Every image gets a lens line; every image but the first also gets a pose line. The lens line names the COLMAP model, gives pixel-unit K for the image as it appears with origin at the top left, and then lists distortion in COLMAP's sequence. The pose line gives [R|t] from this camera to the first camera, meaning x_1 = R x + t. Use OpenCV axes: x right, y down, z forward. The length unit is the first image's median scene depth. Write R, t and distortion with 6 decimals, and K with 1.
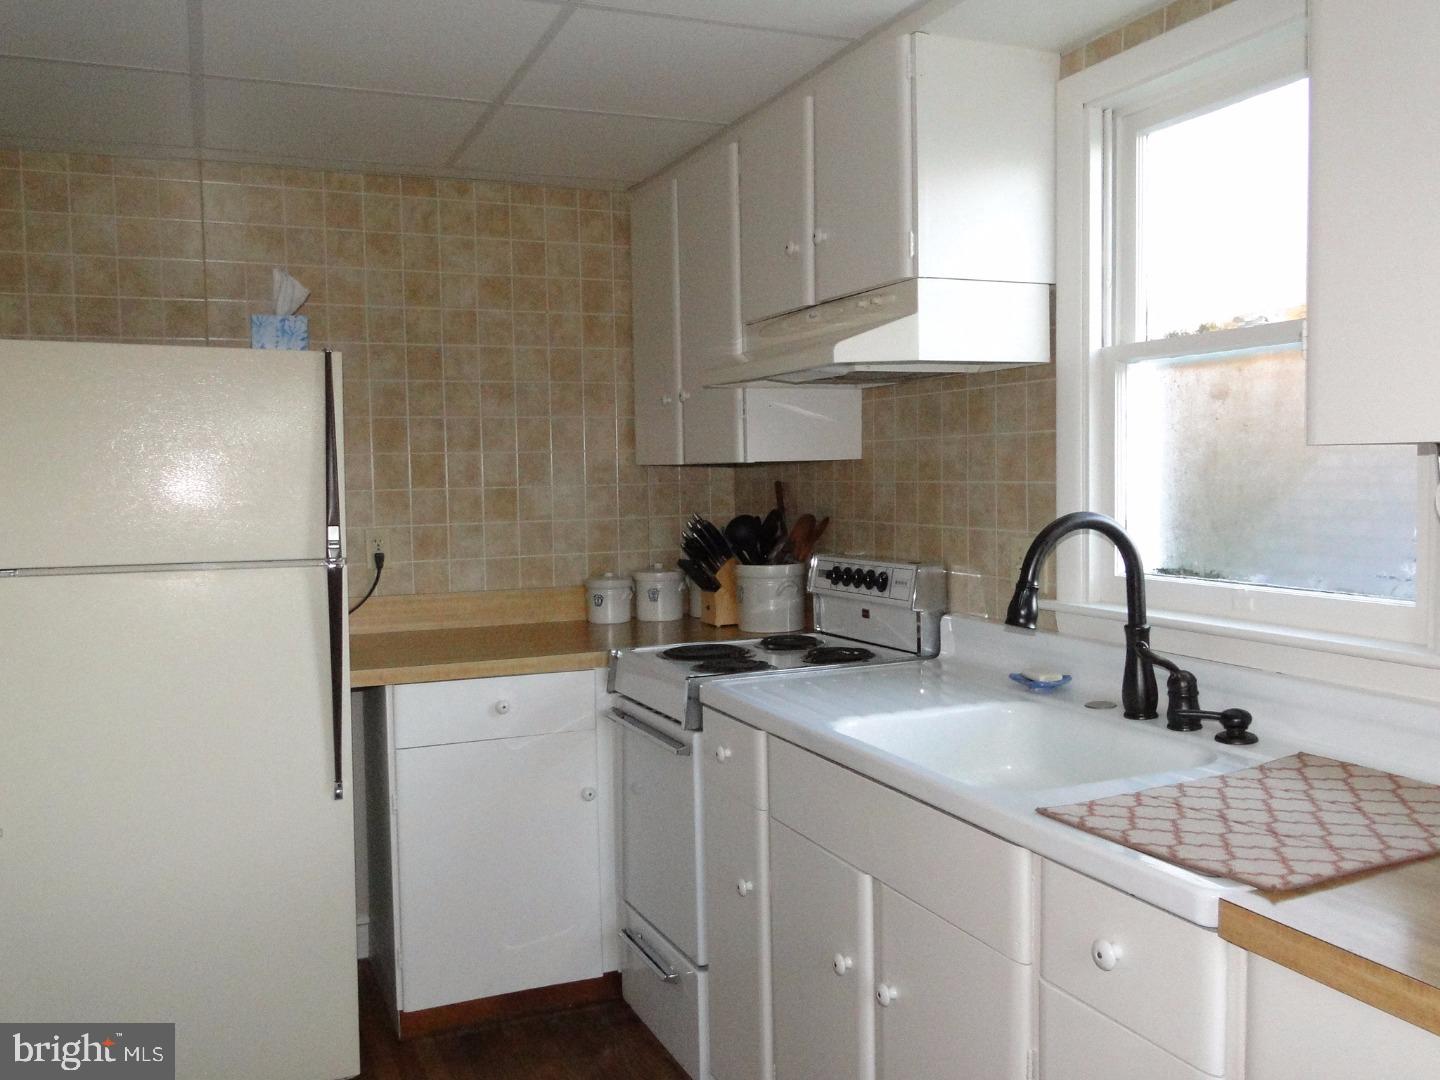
lens RADIAL K [[1186.7, 0, 720.0], [0, 1186.7, 540.0], [0, 0, 1]] dist [-0.001115, -0.003270]
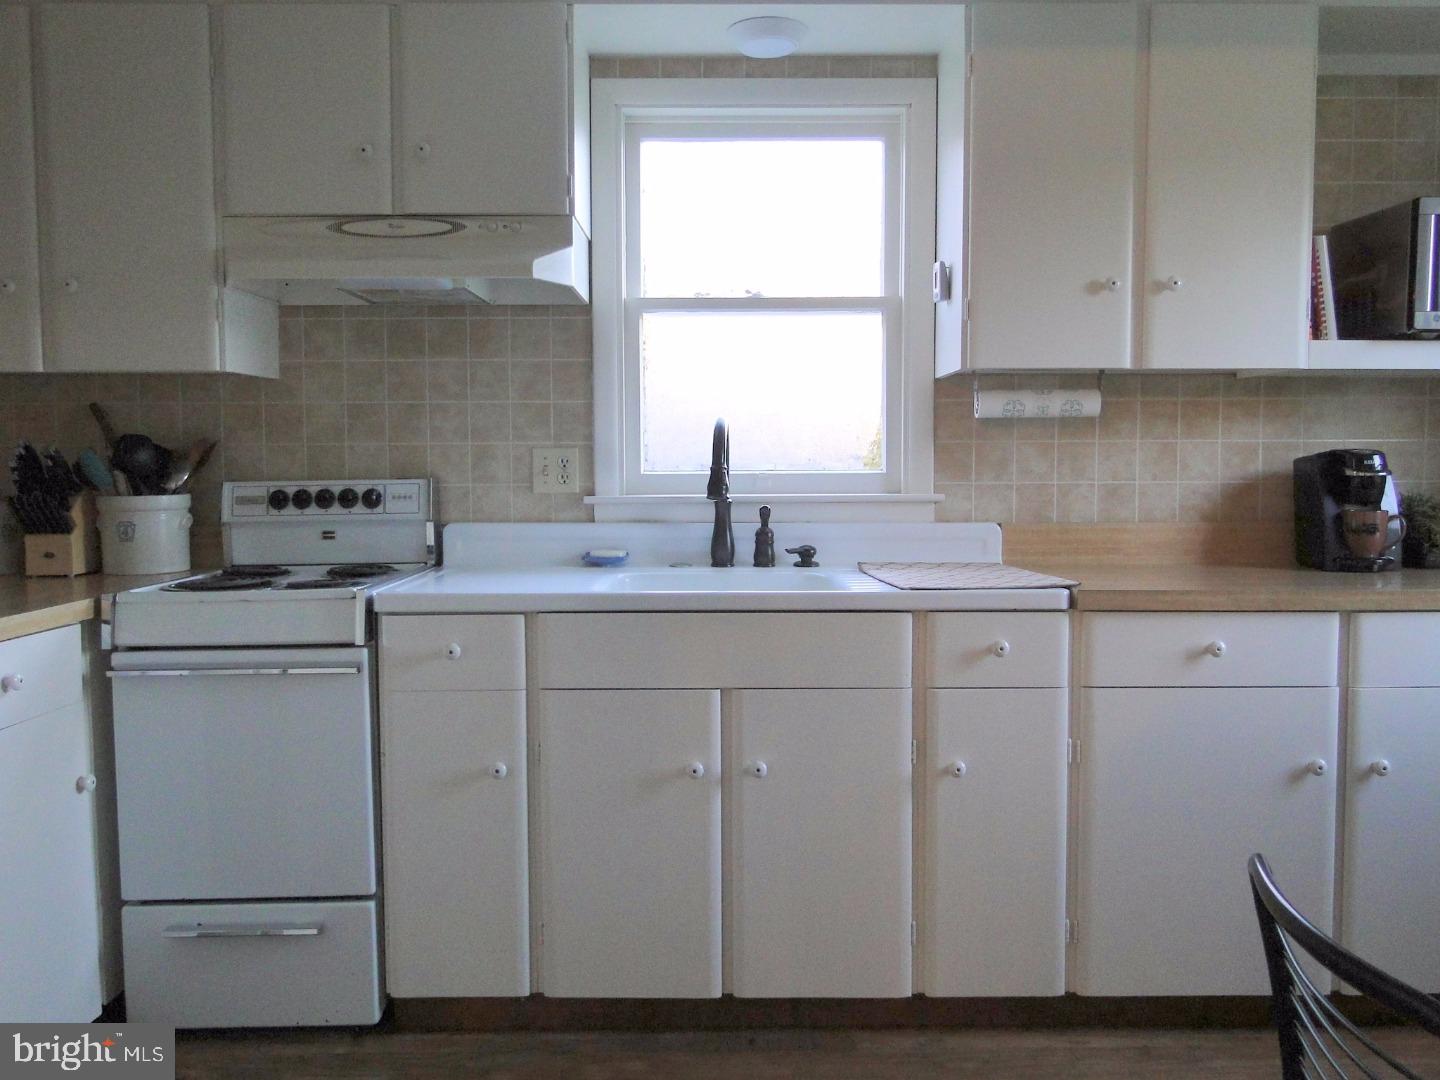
lens RADIAL K [[1186.7, 0, 720.0], [0, 1186.7, 540.0], [0, 0, 1]] dist [-0.001115, -0.003270]
pose [[0.404211, -0.042197, 0.913692, -0.694893], [0.051378, 0.998406, 0.023380, 0.064279], [-0.913222, 0.037494, 0.405734, 0.324013]]
